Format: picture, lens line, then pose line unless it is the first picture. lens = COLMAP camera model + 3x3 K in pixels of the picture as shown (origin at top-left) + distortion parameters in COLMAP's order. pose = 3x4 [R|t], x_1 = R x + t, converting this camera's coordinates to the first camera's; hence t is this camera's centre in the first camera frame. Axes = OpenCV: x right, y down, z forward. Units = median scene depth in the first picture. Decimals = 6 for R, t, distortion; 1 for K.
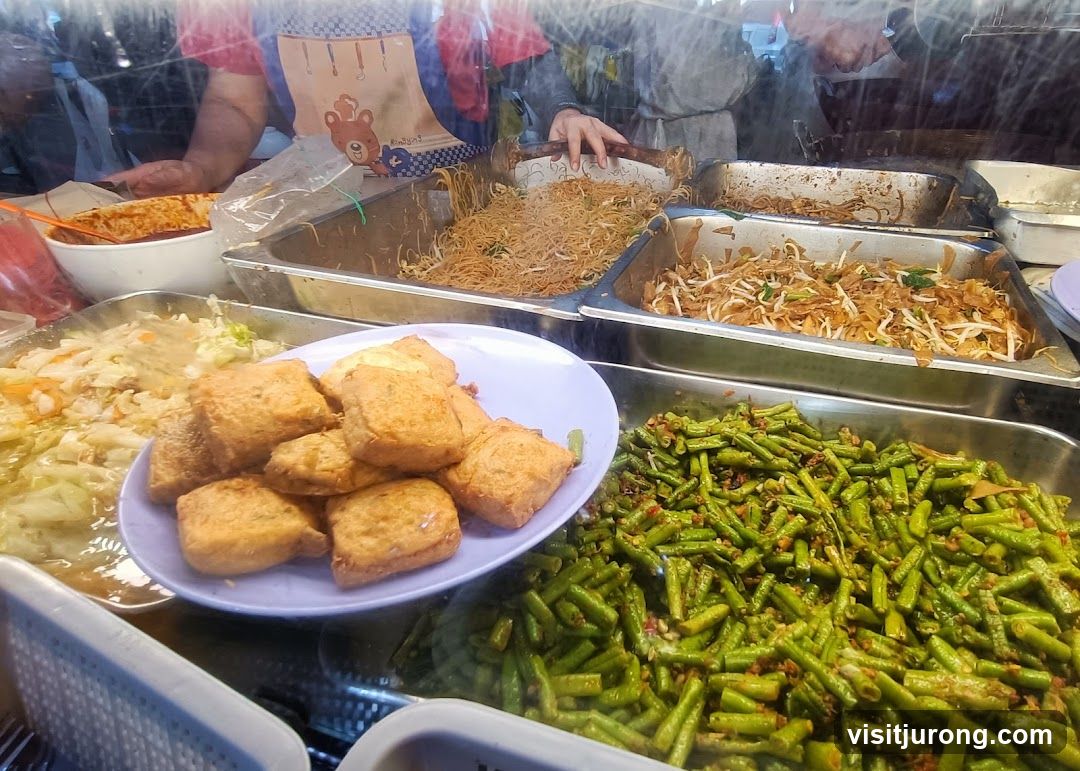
lens RADIAL K [[516.1, 0, 539.4], [0, 516.1, 420.1], [0, 0, 1]] dist [0.017974, -0.000706]
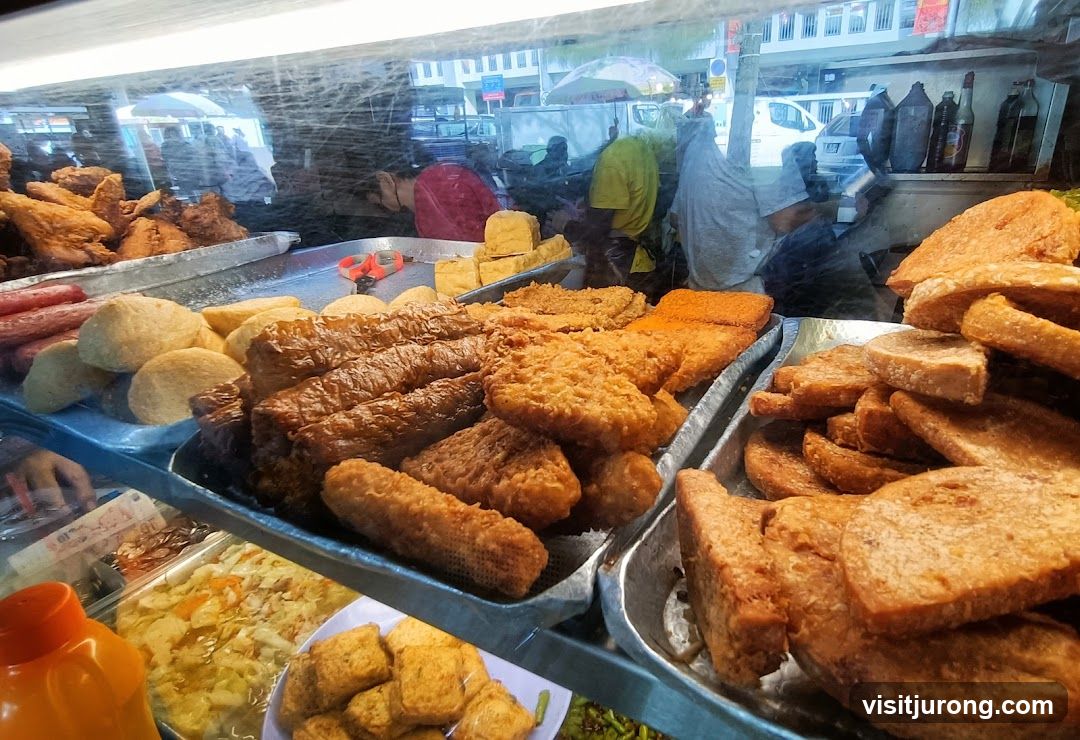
lens RADIAL K [[483.7, 0, 543.5], [0, 483.7, 421.8], [0, 0, 1]] dist [0.012403, 0.000270]
pose [[0.983874, 0.050849, -0.171485, 0.302229], [-0.073256, 0.989196, -0.126981, -0.639535], [0.163175, 0.137496, 0.976969, -0.515856]]
